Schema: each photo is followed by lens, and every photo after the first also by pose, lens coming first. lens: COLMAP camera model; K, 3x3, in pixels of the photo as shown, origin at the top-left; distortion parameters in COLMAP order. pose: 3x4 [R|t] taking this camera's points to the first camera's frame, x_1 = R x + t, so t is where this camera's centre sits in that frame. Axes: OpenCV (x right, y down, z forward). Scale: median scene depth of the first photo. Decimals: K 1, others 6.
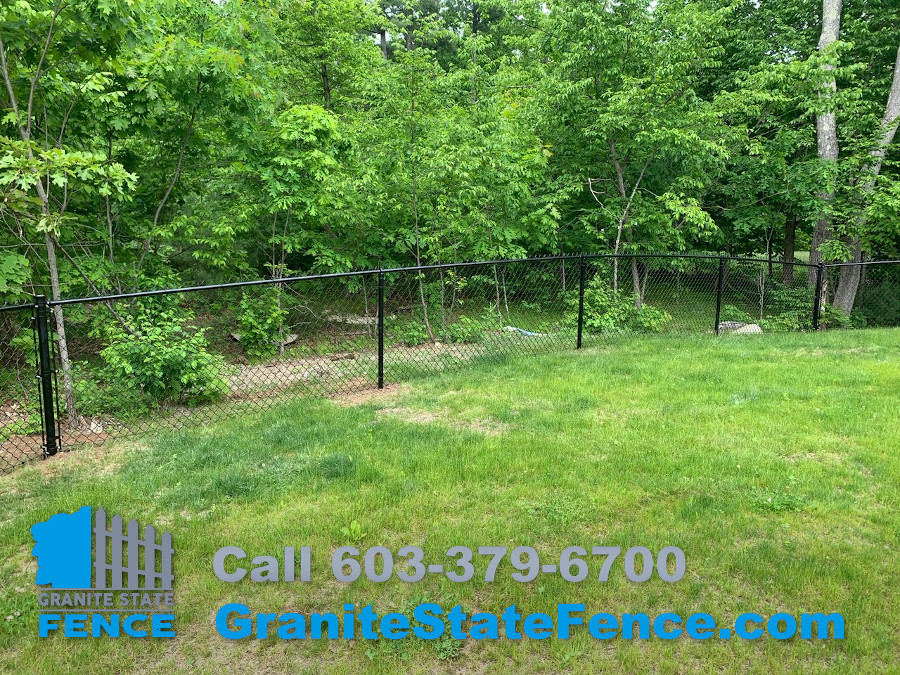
lens RADIAL K [[676.1, 0, 443.6], [0, 676.1, 334.9], [0, 0, 1]] dist [0.000001, -0.002958]
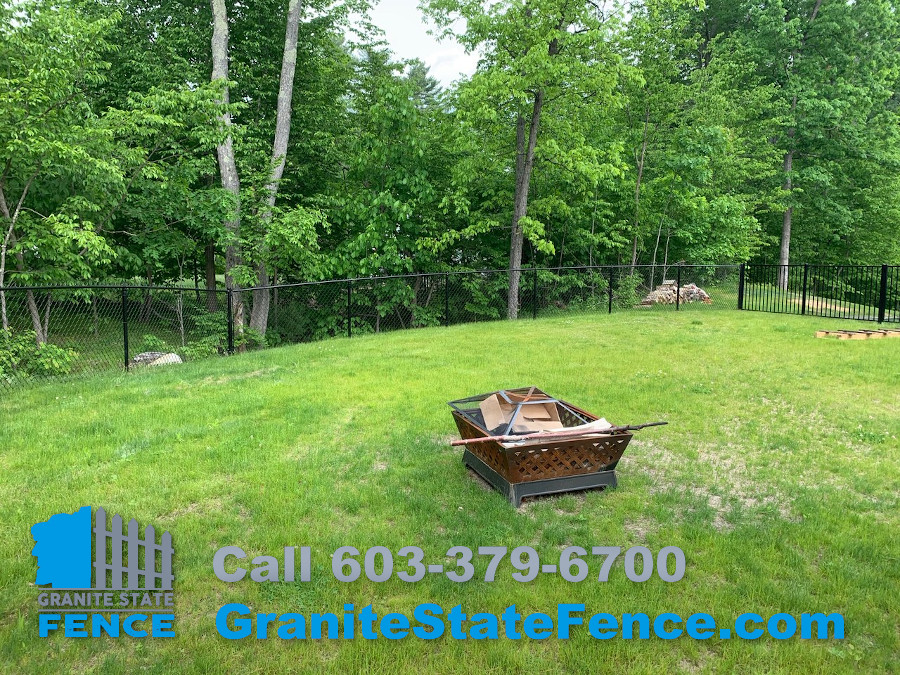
lens RADIAL K [[676.1, 0, 447.1], [0, 676.1, 332.9], [0, 0, 1]] dist [0.000001, -0.002958]
pose [[0.706046, -0.080325, 0.703595, 0.053373], [0.107293, 0.994210, 0.005837, -0.007601], [-0.699991, 0.071370, 0.710577, 0.032069]]
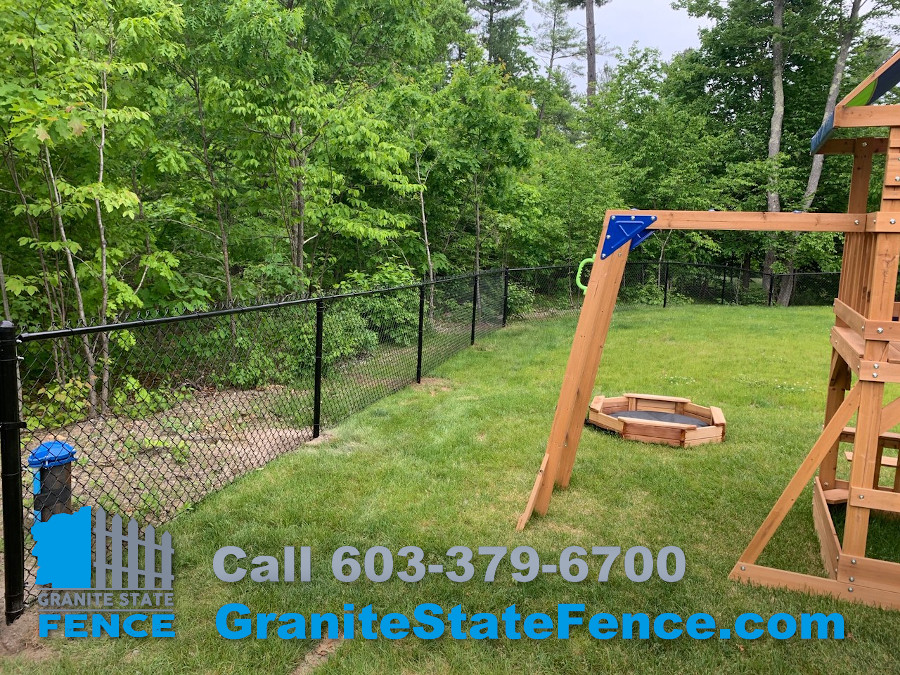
lens RADIAL K [[676.1, 0, 443.9], [0, 676.1, 338.9], [0, 0, 1]] dist [0.000001, -0.002958]
pose [[0.996977, 0.018209, 0.075535, -0.399783], [-0.015182, 0.999066, -0.040465, 0.138254], [-0.076201, 0.039196, 0.996322, -0.643389]]
